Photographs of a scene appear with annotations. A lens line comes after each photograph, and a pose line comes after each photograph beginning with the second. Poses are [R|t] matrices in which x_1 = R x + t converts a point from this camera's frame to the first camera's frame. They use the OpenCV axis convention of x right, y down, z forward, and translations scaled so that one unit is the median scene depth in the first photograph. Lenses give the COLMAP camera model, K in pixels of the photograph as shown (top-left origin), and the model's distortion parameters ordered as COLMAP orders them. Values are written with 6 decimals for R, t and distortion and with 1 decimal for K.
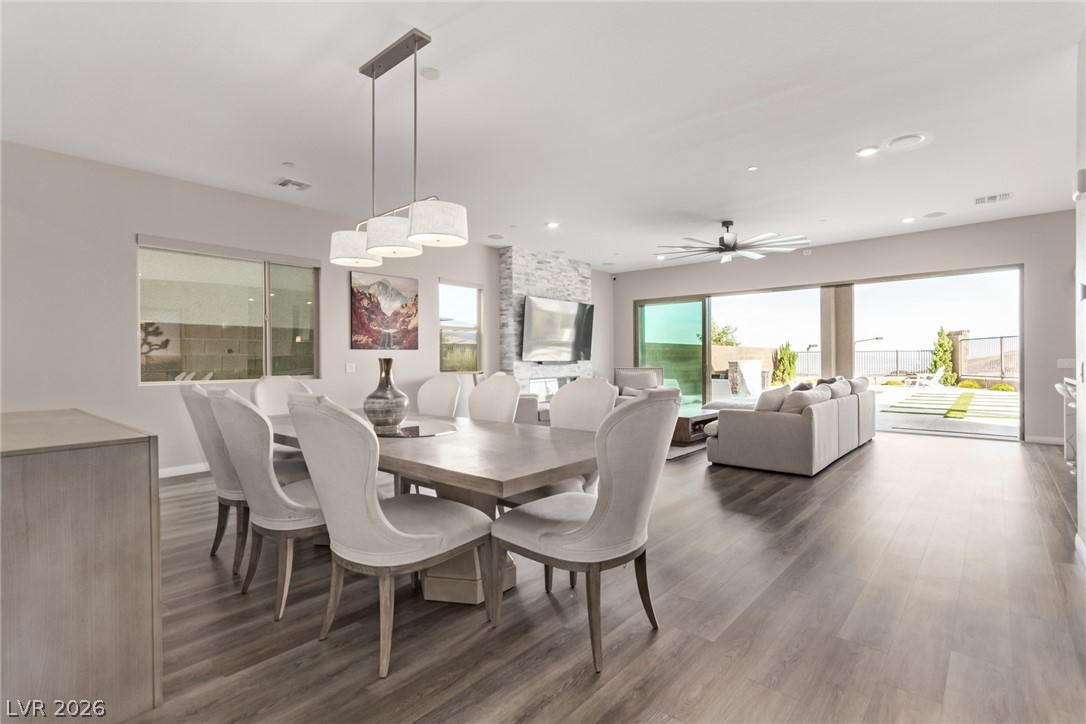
lens RADIAL K [[509.2, 0, 539.7], [0, 509.2, 359.8], [0, 0, 1]] dist [0.007952, -0.000420]
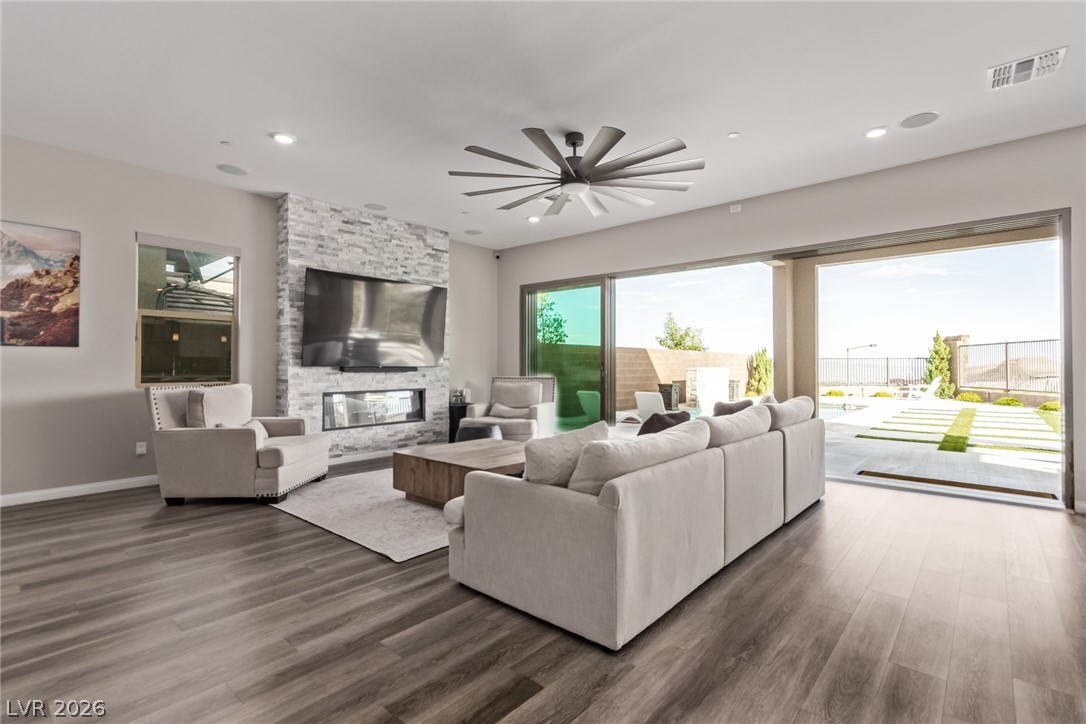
lens RADIAL K [[509.2, 0, 541.6], [0, 509.2, 359.3], [0, 0, 1]] dist [0.007952, -0.000420]
pose [[0.999957, 0.007292, 0.005672, 0.241628], [-0.007223, 0.999901, -0.012104, -0.001483], [-0.005759, 0.012062, 0.999911, 0.301186]]
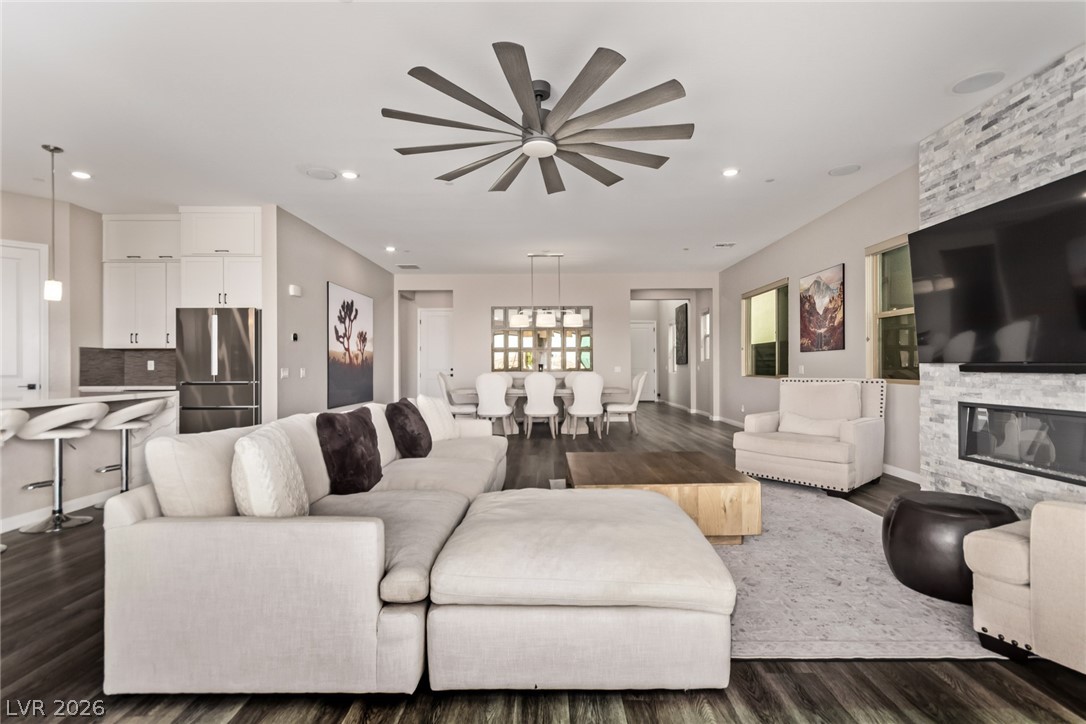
lens RADIAL K [[509.2, 0, 541.8], [0, 509.2, 362.8], [0, 0, 1]] dist [0.007952, -0.000420]
pose [[-0.748920, 0.004771, -0.662643, 0.513539], [0.009576, 0.999948, -0.003624, -0.000388], [0.662591, -0.009059, -0.748927, 1.005892]]
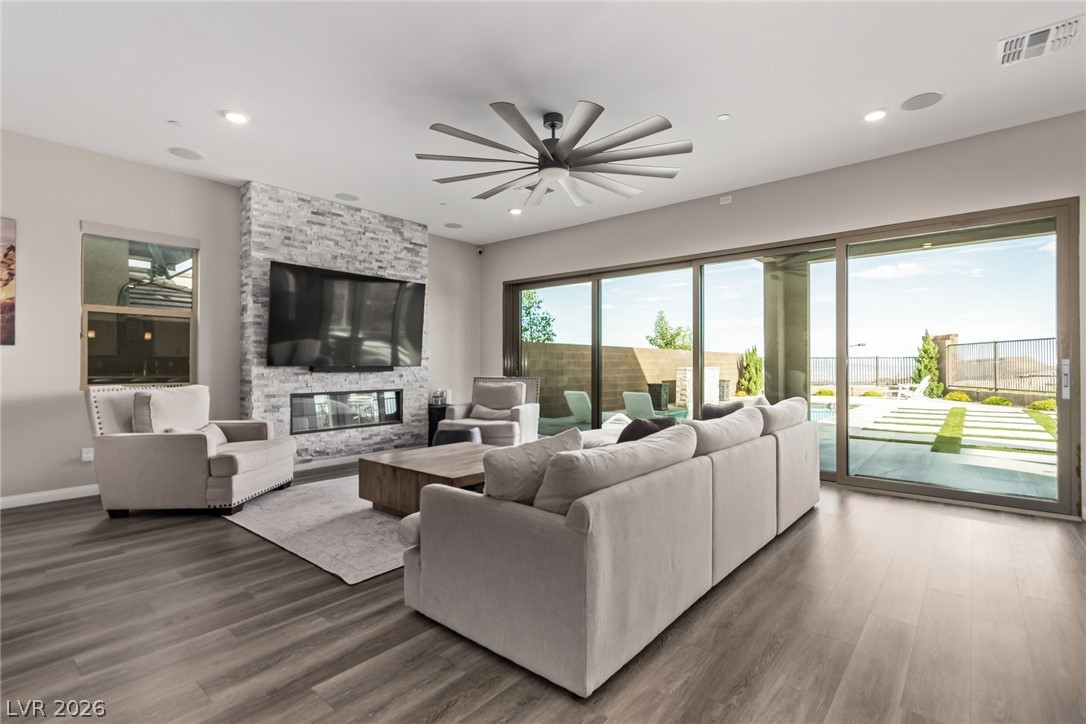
lens RADIAL K [[509.2, 0, 542.9], [0, 509.2, 361.4], [0, 0, 1]] dist [0.007952, -0.000420]
pose [[0.999687, 0.006603, 0.024134, 0.253986], [-0.006428, 0.999953, -0.007312, -0.001494], [-0.024181, 0.007155, 0.999682, 0.331684]]
